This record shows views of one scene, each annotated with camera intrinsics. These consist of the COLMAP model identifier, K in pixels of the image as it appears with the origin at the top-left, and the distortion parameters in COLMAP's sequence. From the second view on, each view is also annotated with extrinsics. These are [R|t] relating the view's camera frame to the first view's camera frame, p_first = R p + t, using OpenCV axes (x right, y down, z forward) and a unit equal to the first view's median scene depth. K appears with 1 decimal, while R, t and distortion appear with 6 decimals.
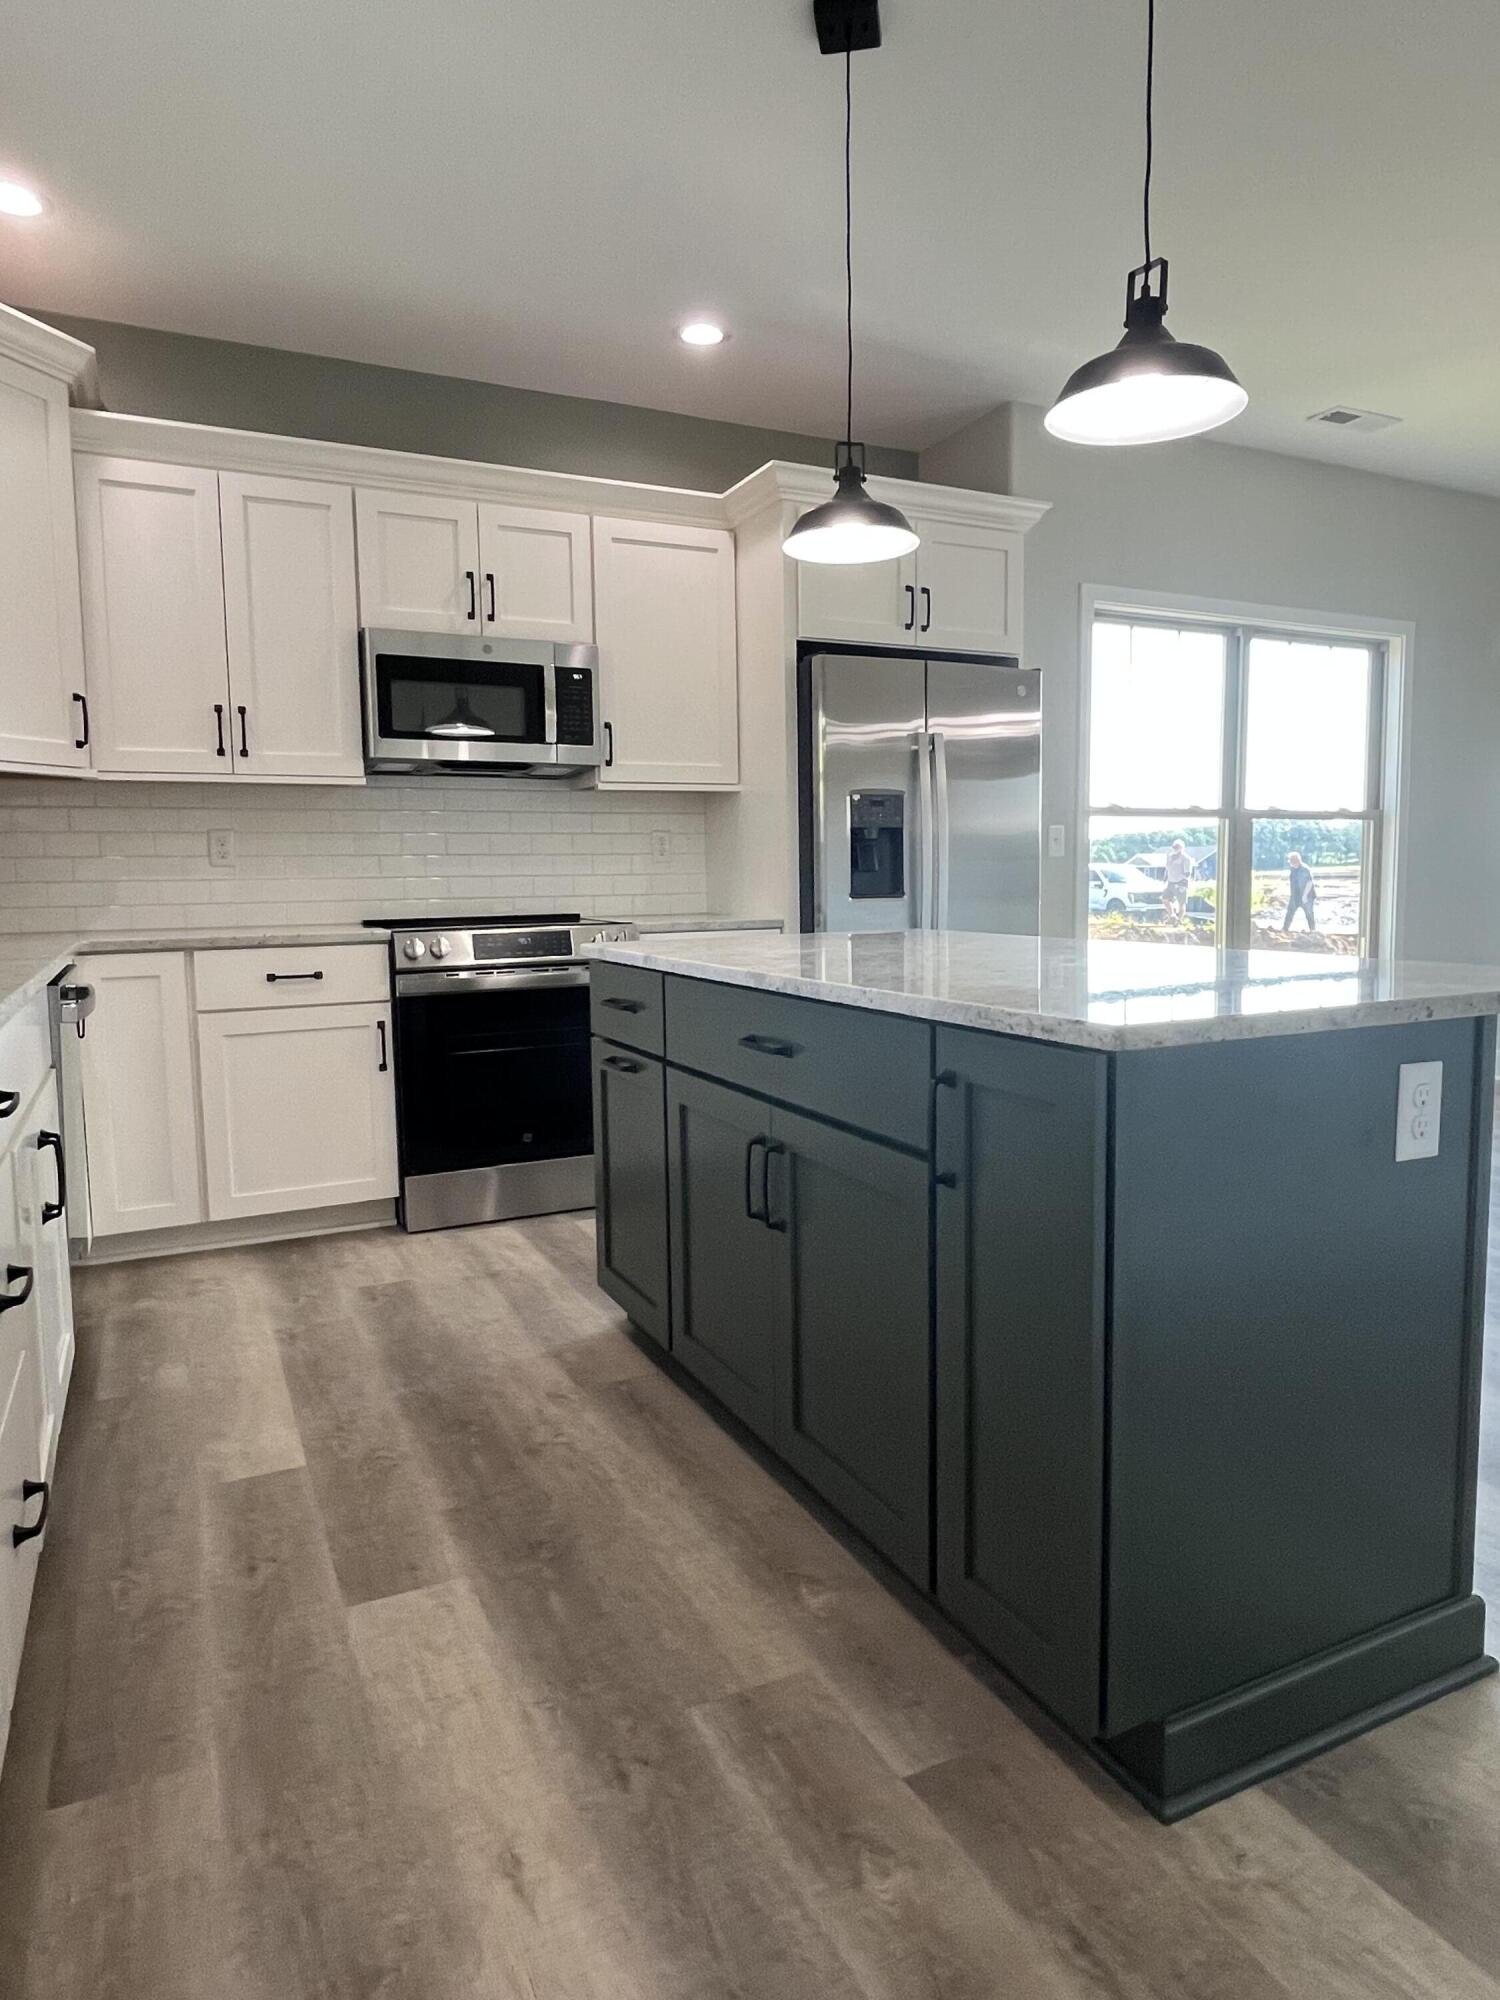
lens RADIAL K [[1216.4, 0, 749.3], [0, 1216.4, 987.1], [0, 0, 1]] dist [-0.005657, -0.001636]
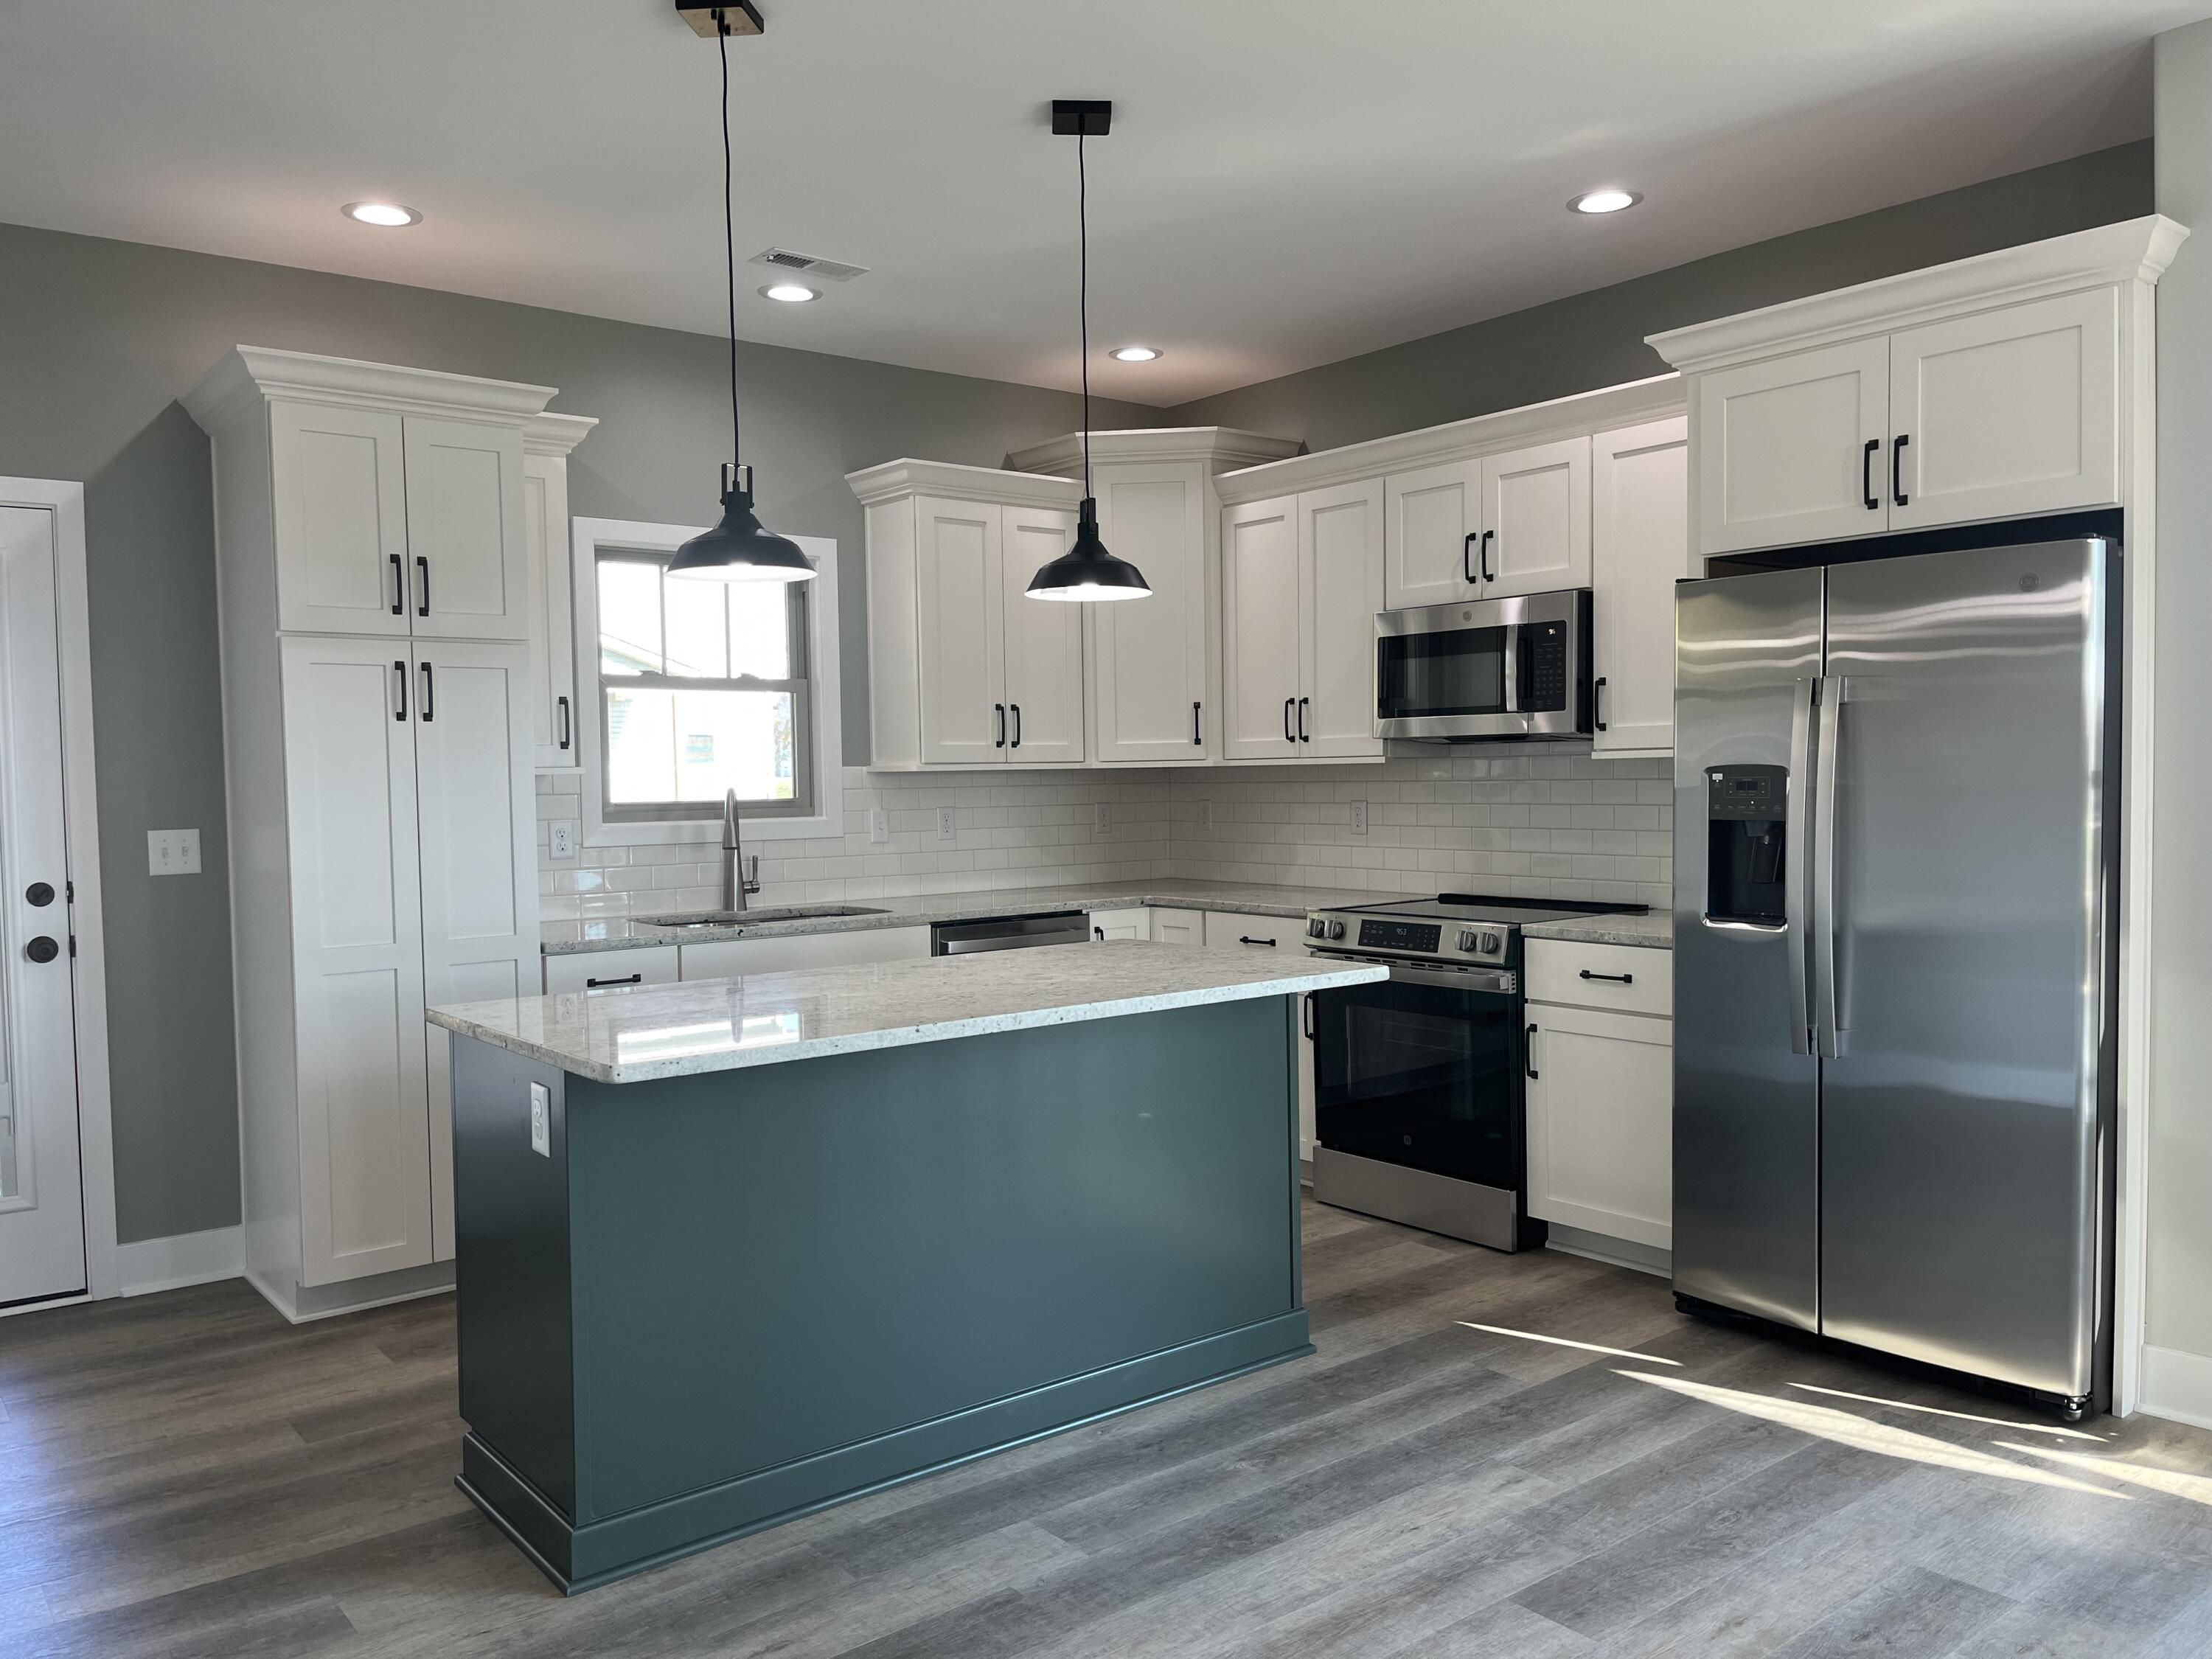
lens RADIAL K [[1689.8, 0, 1106.8], [0, 1689.8, 841.6], [0, 0, 1]] dist [0.037354, -0.003156]
pose [[0.208884, 0.051461, -0.976586, 1.025460], [-0.075711, 0.996468, 0.036315, -0.134893], [0.975005, 0.066352, 0.212042, 0.476964]]
